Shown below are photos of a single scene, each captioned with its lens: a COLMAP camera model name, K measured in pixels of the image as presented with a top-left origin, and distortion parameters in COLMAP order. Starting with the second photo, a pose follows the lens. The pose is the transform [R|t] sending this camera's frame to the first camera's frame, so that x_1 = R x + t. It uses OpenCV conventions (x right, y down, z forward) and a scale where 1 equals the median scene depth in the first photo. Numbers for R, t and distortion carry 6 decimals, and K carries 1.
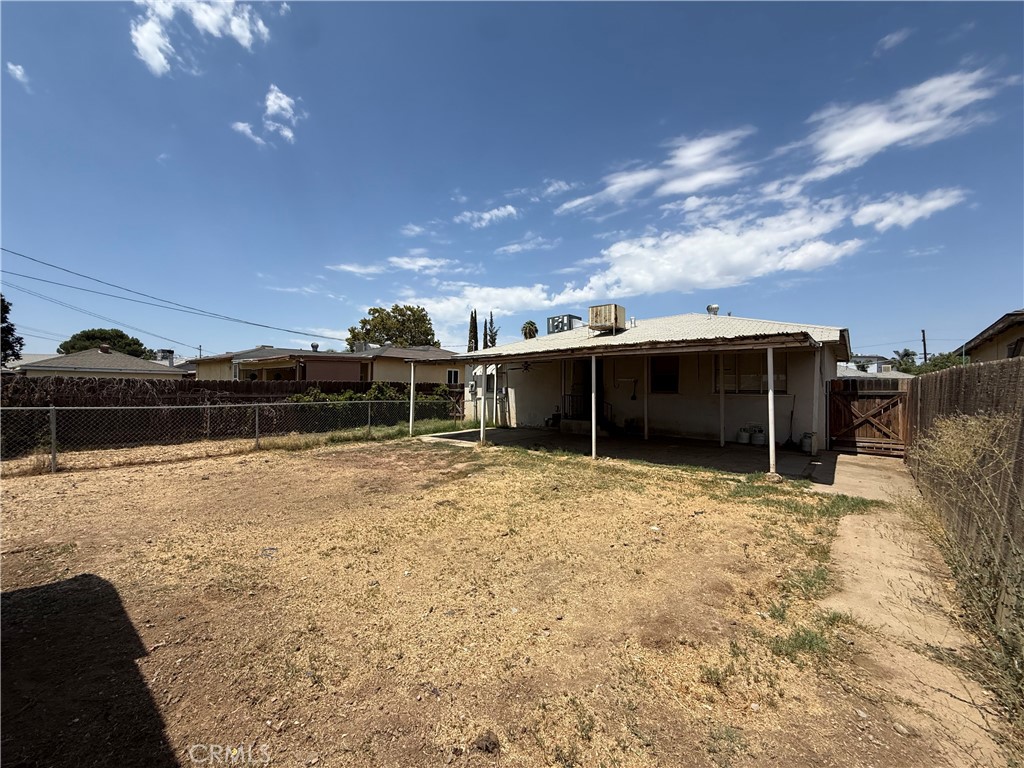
lens RADIAL K [[410.7, 0, 510.2], [0, 410.7, 386.0], [0, 0, 1]] dist [-0.000996, 0.000481]
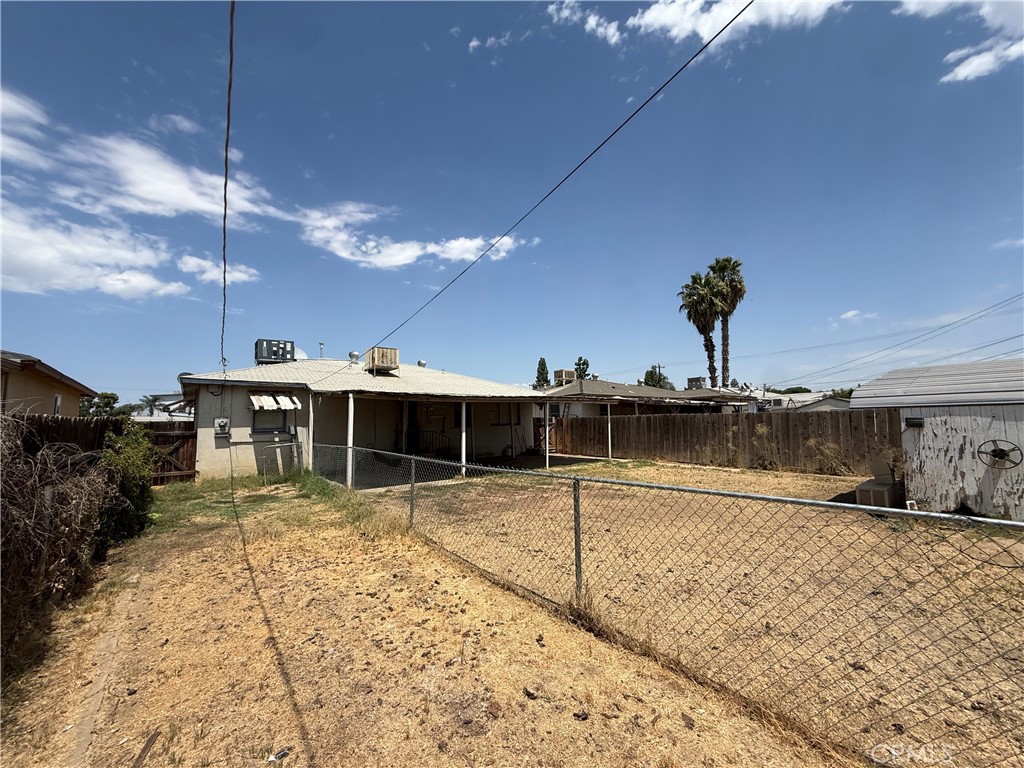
lens RADIAL K [[410.7, 0, 500.7], [0, 410.7, 381.7], [0, 0, 1]] dist [-0.000996, 0.000481]
pose [[0.173241, 0.085017, 0.981203, -0.952577], [0.015174, 0.995919, -0.088971, -0.006672], [-0.984763, 0.030302, 0.171244, 0.625324]]
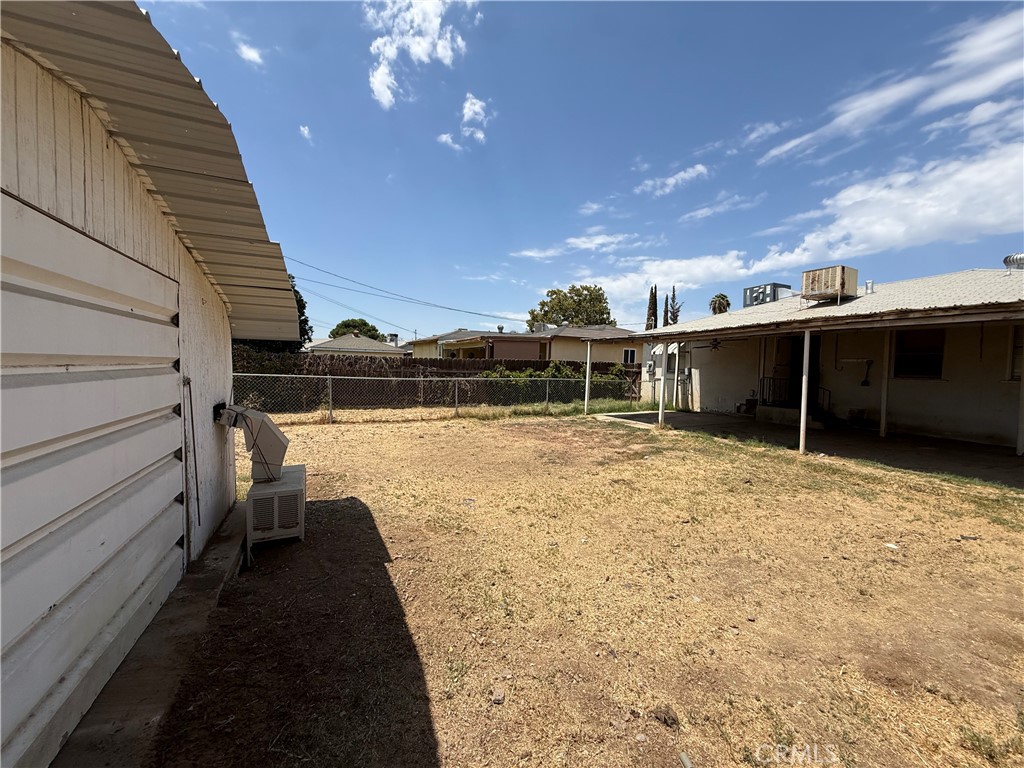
lens RADIAL K [[410.7, 0, 507.2], [0, 410.7, 384.9], [0, 0, 1]] dist [-0.000996, 0.000481]
pose [[0.911412, 0.032812, -0.410184, -0.004327], [-0.014051, 0.998716, 0.048669, 0.003443], [0.411254, -0.038594, 0.910703, -0.006923]]
